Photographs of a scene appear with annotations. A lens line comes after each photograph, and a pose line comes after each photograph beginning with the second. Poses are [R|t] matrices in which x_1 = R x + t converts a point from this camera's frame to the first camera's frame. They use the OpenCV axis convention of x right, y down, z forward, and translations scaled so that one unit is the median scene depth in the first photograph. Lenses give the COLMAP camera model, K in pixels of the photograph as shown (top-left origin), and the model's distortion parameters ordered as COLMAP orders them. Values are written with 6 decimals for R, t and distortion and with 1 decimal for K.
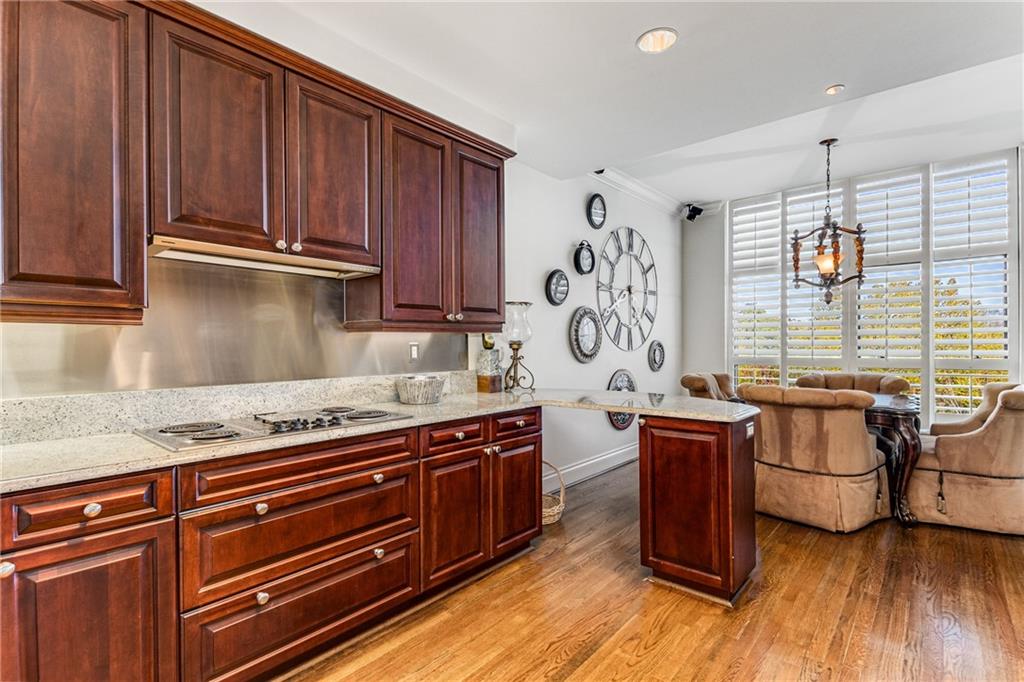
lens RADIAL K [[486.6, 0, 514.3], [0, 486.6, 348.3], [0, 0, 1]] dist [0.007564, -0.000429]
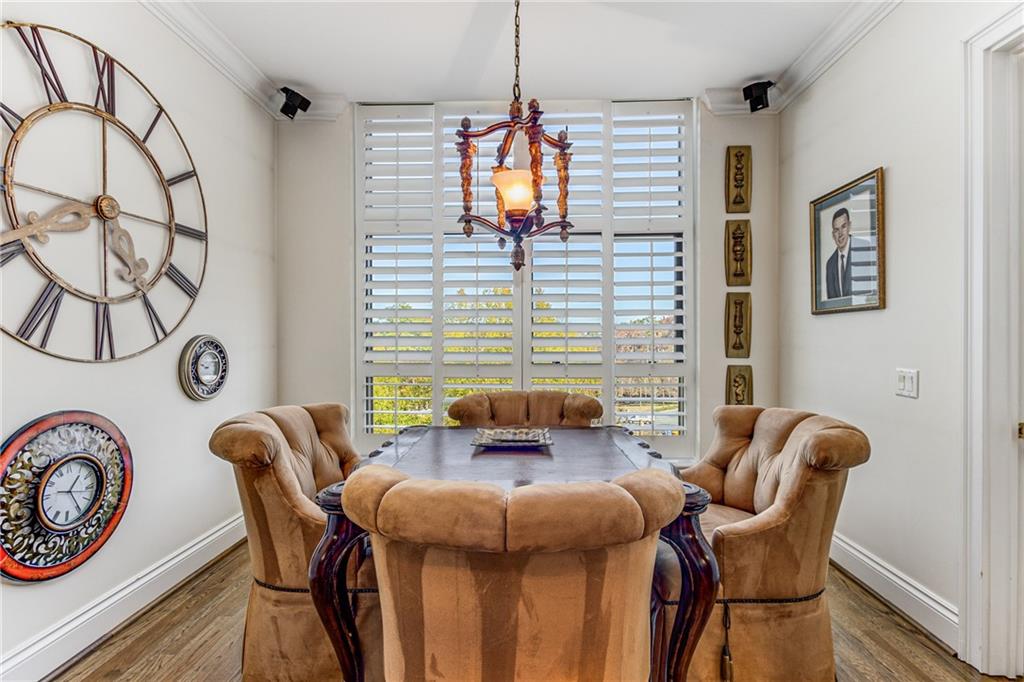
lens RADIAL K [[488.6, 0, 509.8], [0, 488.6, 332.2], [0, 0, 1]] dist [0.004706, 0.000247]
pose [[0.782265, 0.012401, 0.622822, 0.419959], [0.001710, 0.999755, -0.022054, -0.015461], [-0.622944, 0.018318, 0.782052, 0.812290]]
